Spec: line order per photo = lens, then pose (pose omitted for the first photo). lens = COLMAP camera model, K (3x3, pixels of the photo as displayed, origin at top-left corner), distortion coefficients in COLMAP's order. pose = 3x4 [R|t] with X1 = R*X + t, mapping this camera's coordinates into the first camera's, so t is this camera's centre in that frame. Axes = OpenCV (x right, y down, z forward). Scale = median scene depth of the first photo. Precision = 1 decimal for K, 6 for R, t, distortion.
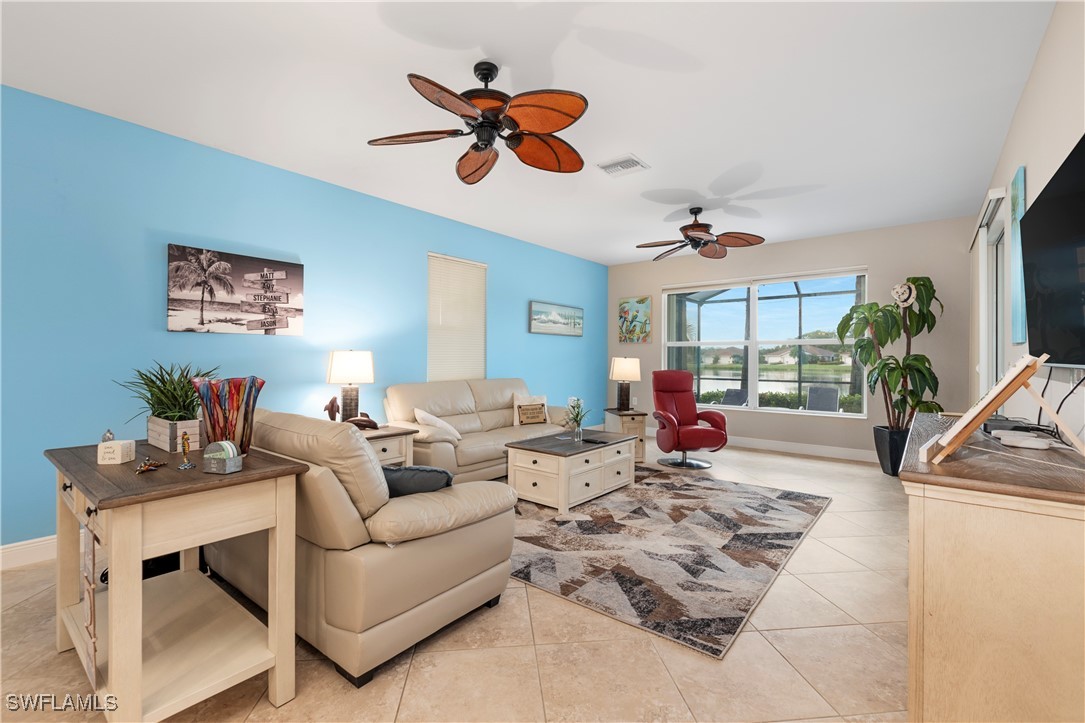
lens RADIAL K [[472.7, 0, 536.8], [0, 472.7, 358.8], [0, 0, 1]] dist [0.003022, 0.000593]
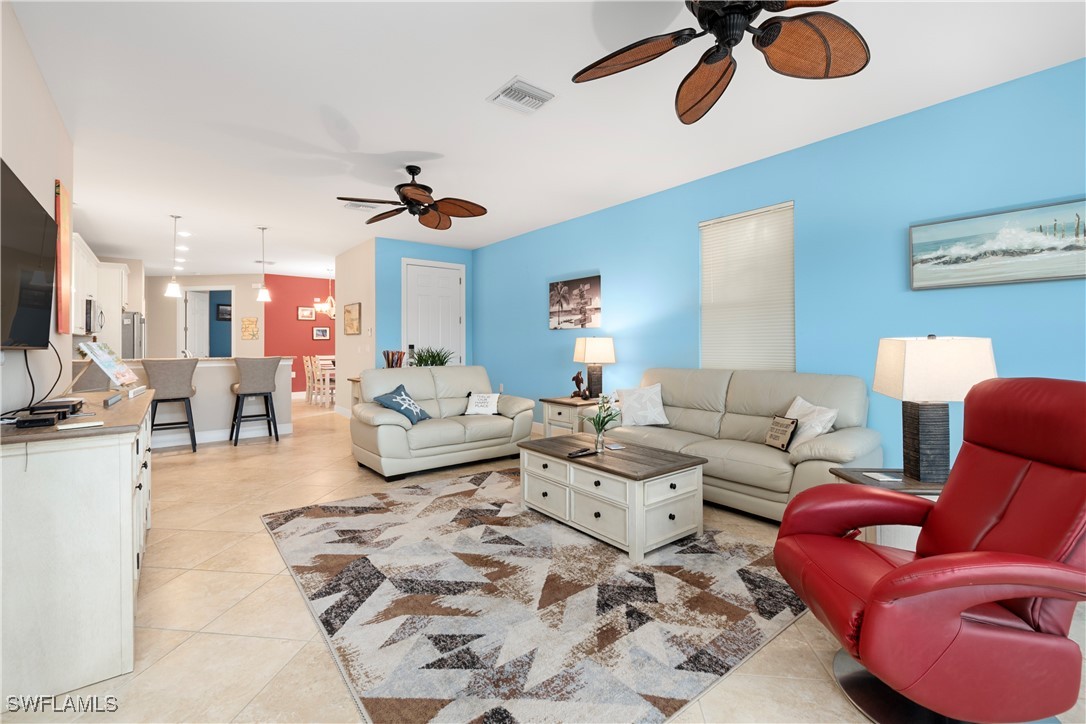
lens RADIAL K [[473.2, 0, 545.4], [0, 473.2, 346.4], [0, 0, 1]] dist [0.003022, 0.000593]
pose [[-0.212123, 0.003705, -0.977236, 0.969541], [0.005372, 0.999982, 0.002626, 0.003943], [0.977228, -0.004693, -0.212139, 1.243626]]
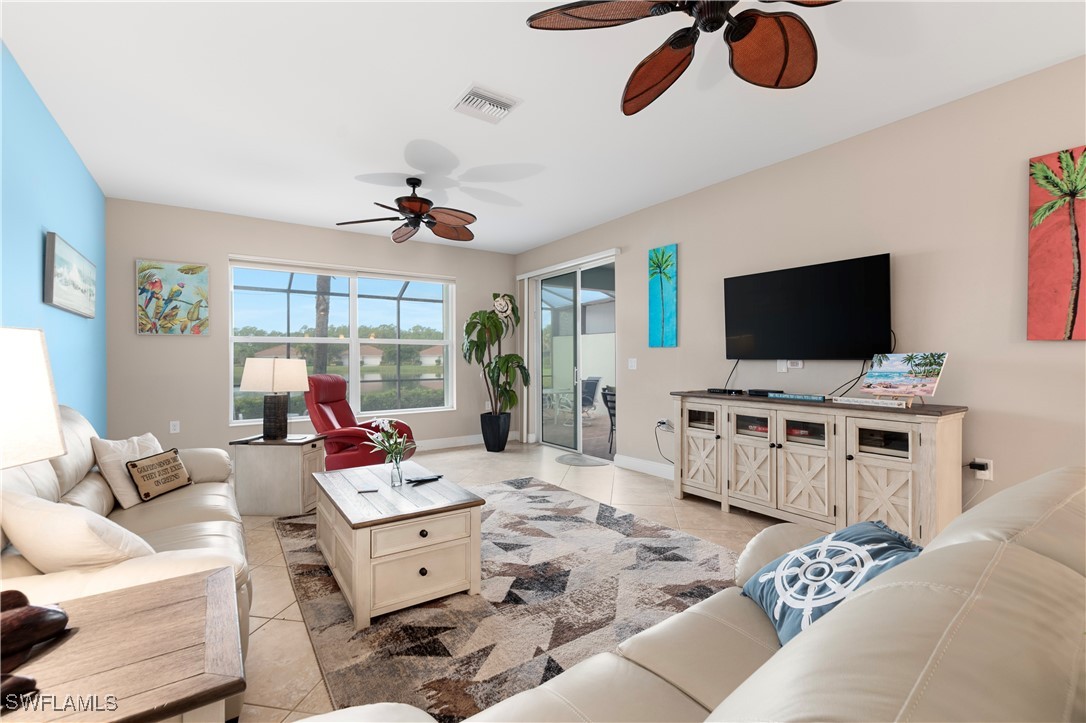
lens RADIAL K [[473.2, 0, 546.3], [0, 473.2, 365.0], [0, 0, 1]] dist [0.003022, 0.000593]
pose [[0.270972, -0.016935, 0.962438, -0.550379], [0.006399, 0.999855, 0.015792, -0.000323], [-0.962566, 0.001880, 0.271041, 0.724490]]
